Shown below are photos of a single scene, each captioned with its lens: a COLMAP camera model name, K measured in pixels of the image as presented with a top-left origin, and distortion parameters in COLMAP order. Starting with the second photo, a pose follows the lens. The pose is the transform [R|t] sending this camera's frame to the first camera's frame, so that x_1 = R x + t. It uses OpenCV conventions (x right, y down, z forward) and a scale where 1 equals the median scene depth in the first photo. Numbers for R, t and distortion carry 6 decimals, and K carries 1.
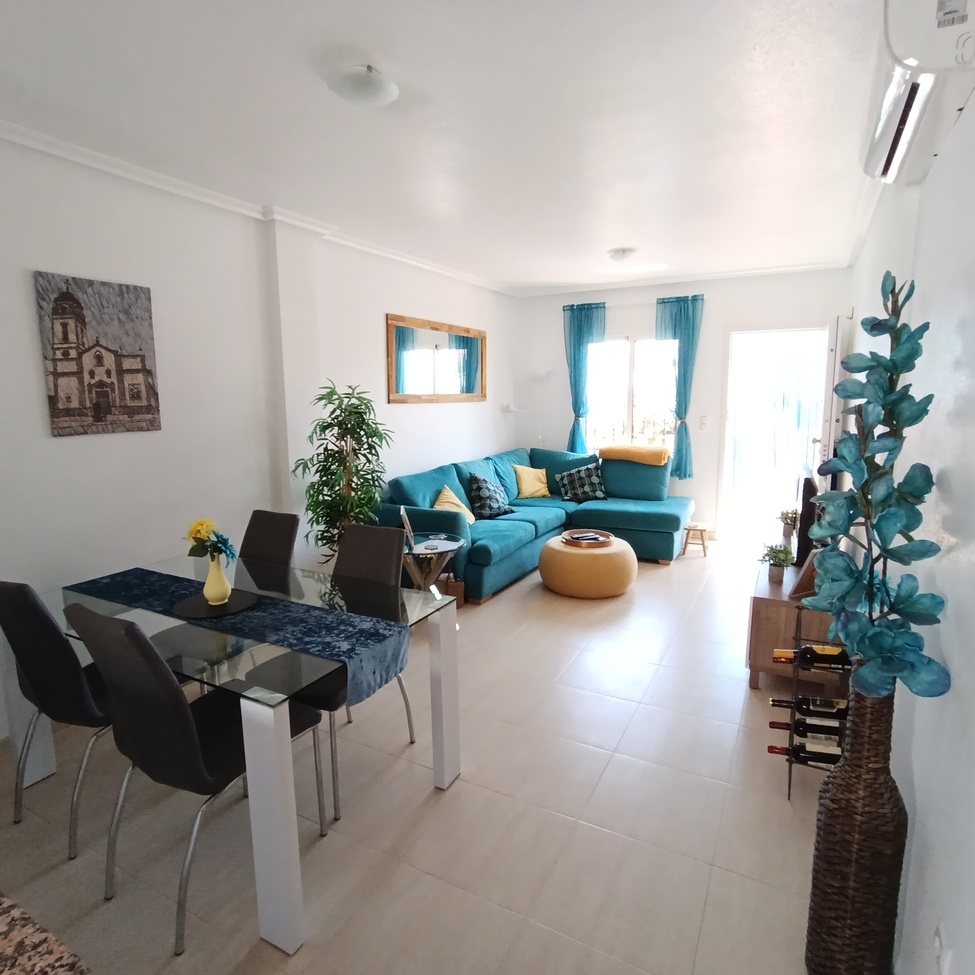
lens RADIAL K [[593.3, 0, 472.0], [0, 593.3, 483.8], [0, 0, 1]] dist [-0.038107, 0.026281]
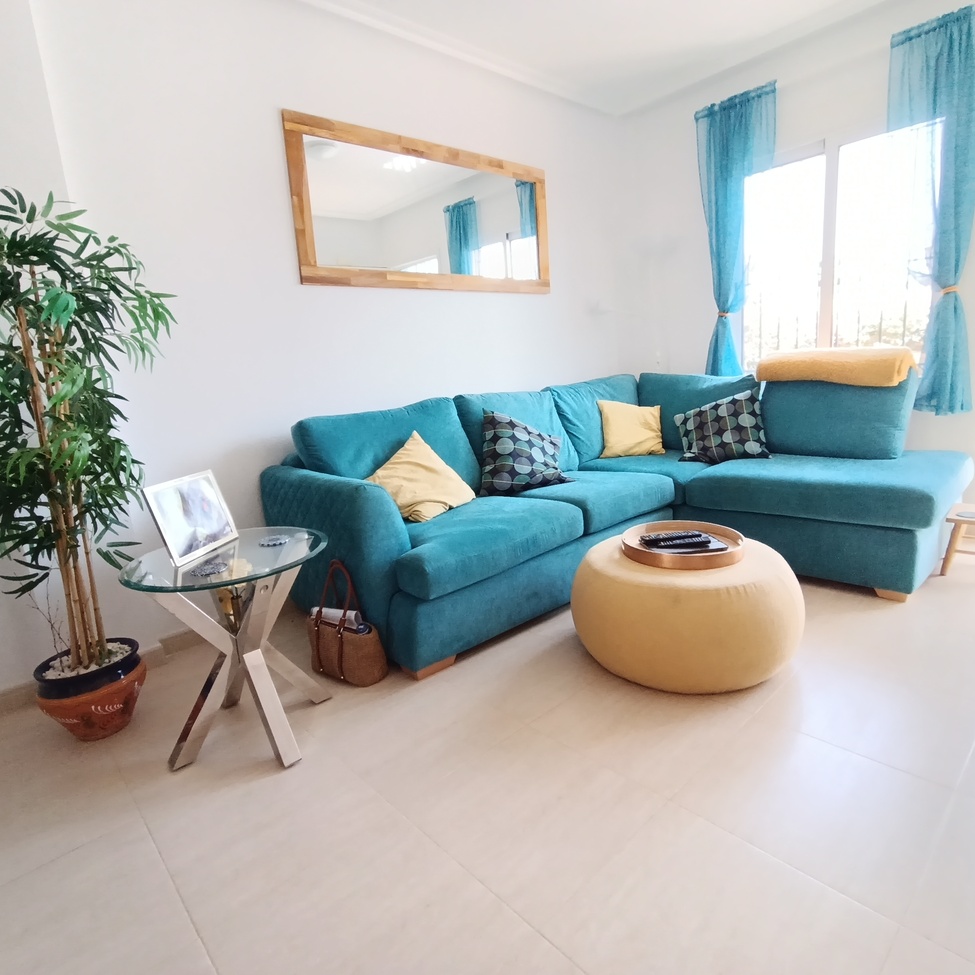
lens RADIAL K [[594.0, 0, 478.3], [0, 594.0, 483.2], [0, 0, 1]] dist [-0.036943, 0.026360]
pose [[0.945570, 0.003317, -0.325403, 0.202425], [0.014927, 0.998453, 0.053552, 0.022909], [0.325078, -0.055495, 0.944058, 0.557964]]
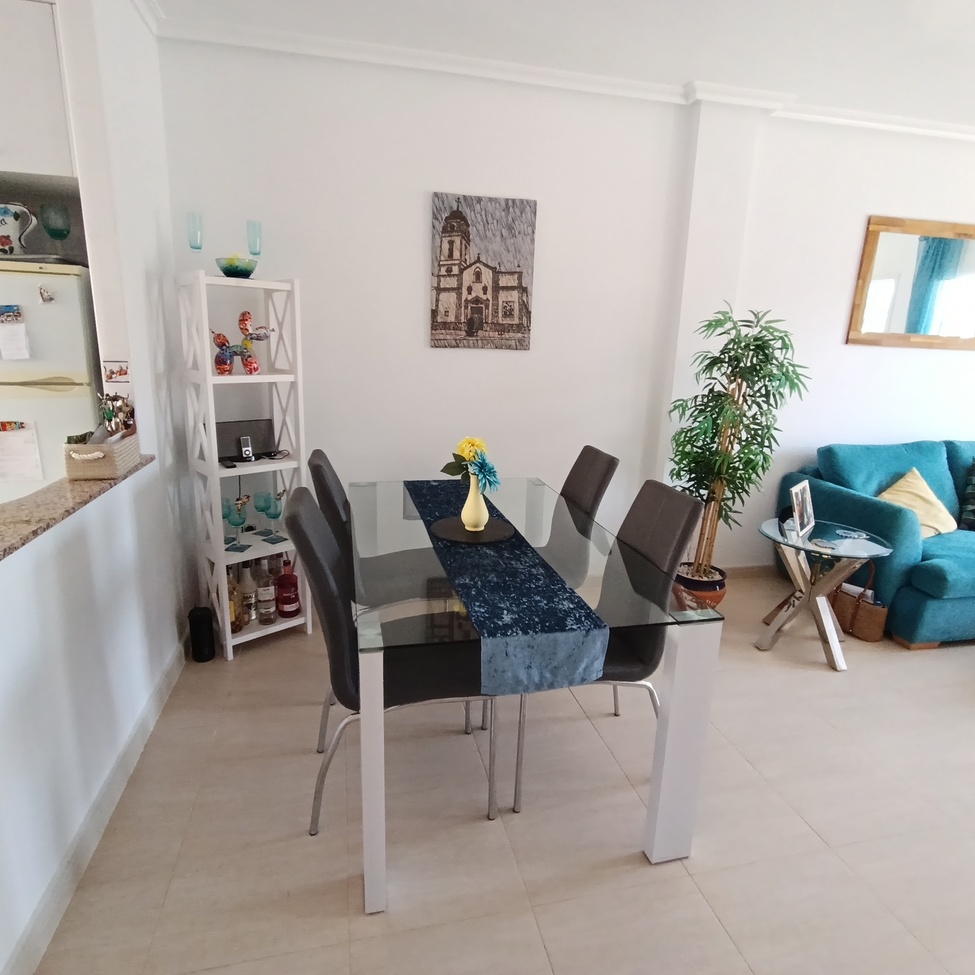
lens RADIAL K [[594.0, 0, 478.3], [0, 594.0, 483.2], [0, 0, 1]] dist [-0.036943, 0.026360]
pose [[0.669524, 0.210297, -0.712400, 0.115682], [-0.150716, 0.977596, 0.146937, -0.004657], [0.727340, 0.008992, 0.686219, 0.177370]]
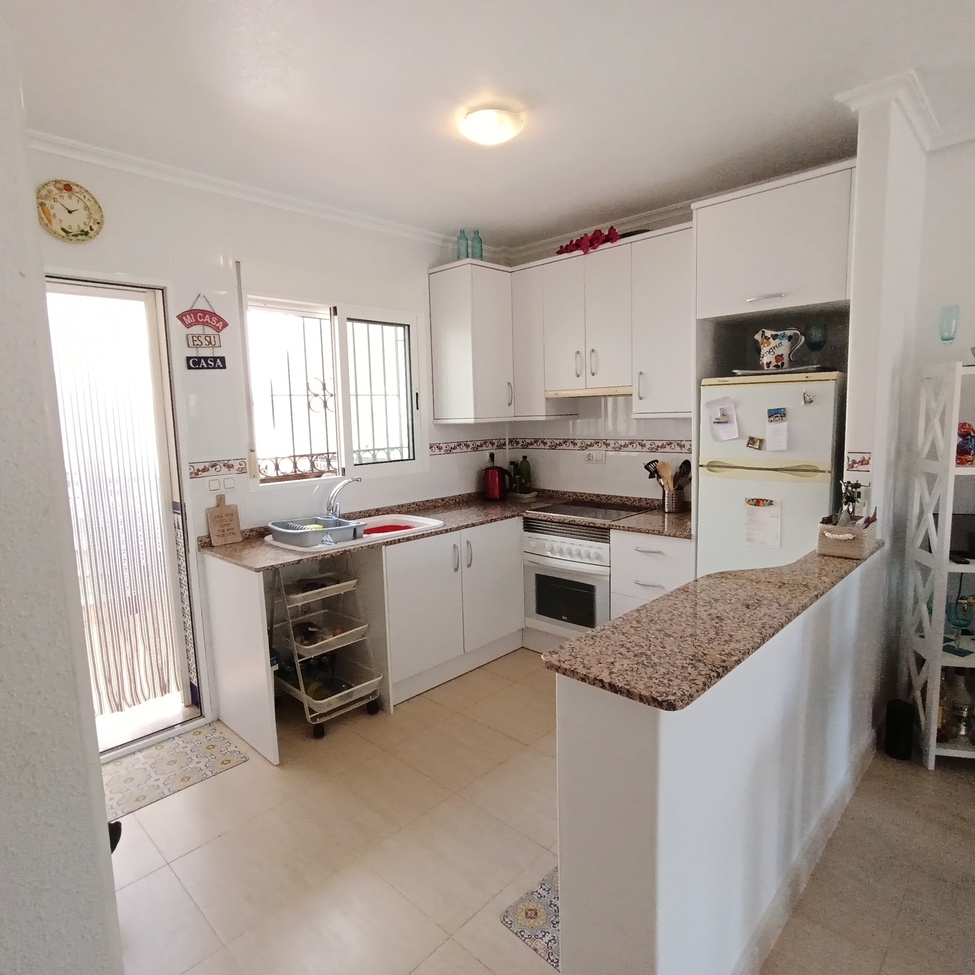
lens RADIAL K [[594.0, 0, 478.3], [0, 594.0, 483.2], [0, 0, 1]] dist [-0.036943, 0.026360]
pose [[-0.256137, 0.134266, -0.957270, 0.155155], [-0.113933, 0.979210, 0.167828, -0.009468], [0.959903, 0.152052, -0.235515, 0.090390]]
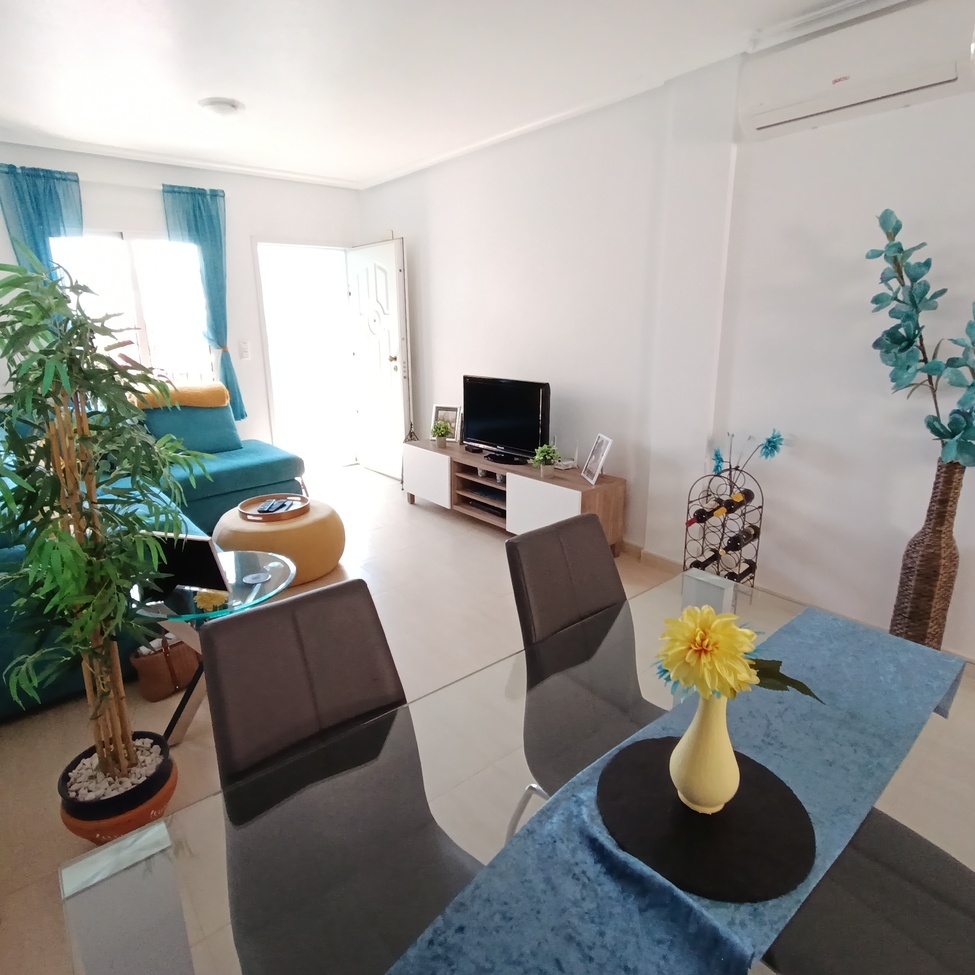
lens RADIAL K [[594.0, 0, 478.3], [0, 594.0, 483.2], [0, 0, 1]] dist [-0.036943, 0.026360]
pose [[0.372404, -0.240103, 0.896474, -0.386184], [0.148796, 0.968906, 0.197691, -0.047928], [-0.916065, 0.059771, 0.396550, 0.485432]]
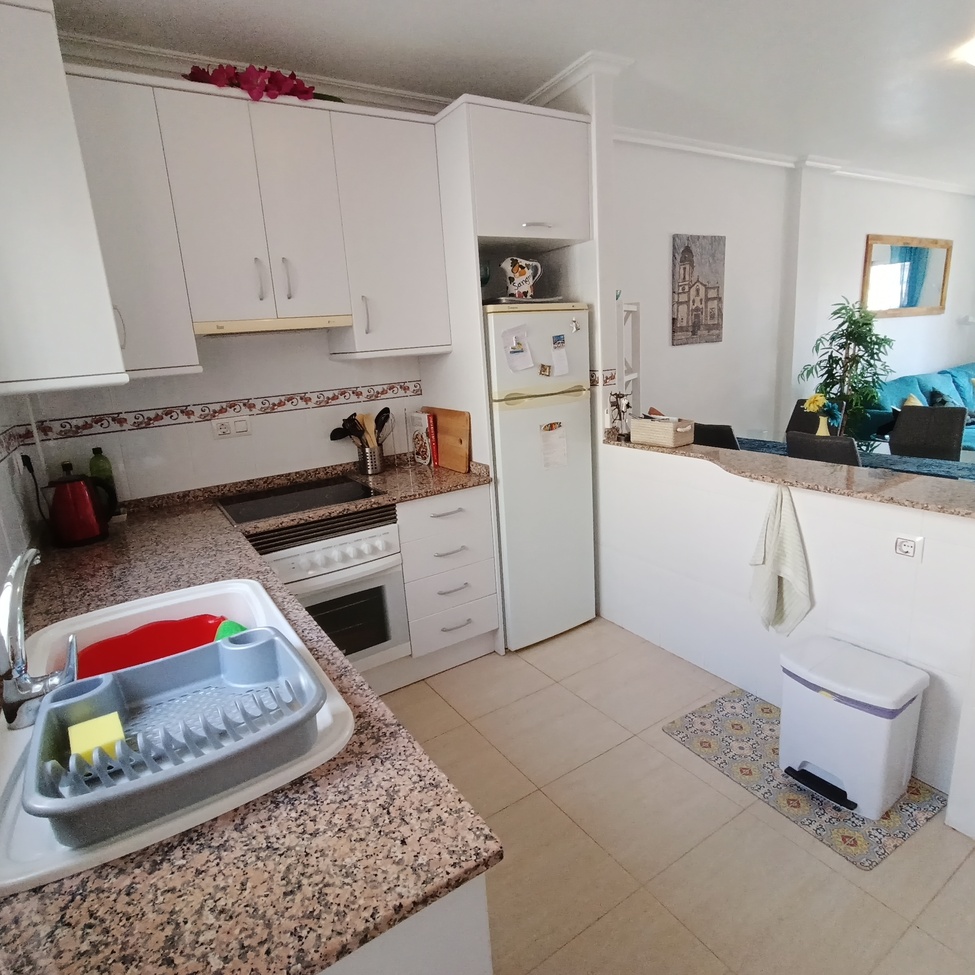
lens RADIAL K [[596.5, 0, 465.9], [0, 596.5, 486.1], [0, 0, 1]] dist [-0.036995, 0.026725]
pose [[0.875816, 0.068331, -0.477784, -0.251791], [-0.016710, 0.993627, 0.111474, 0.069522], [0.482356, -0.089647, 0.871376, -0.367897]]
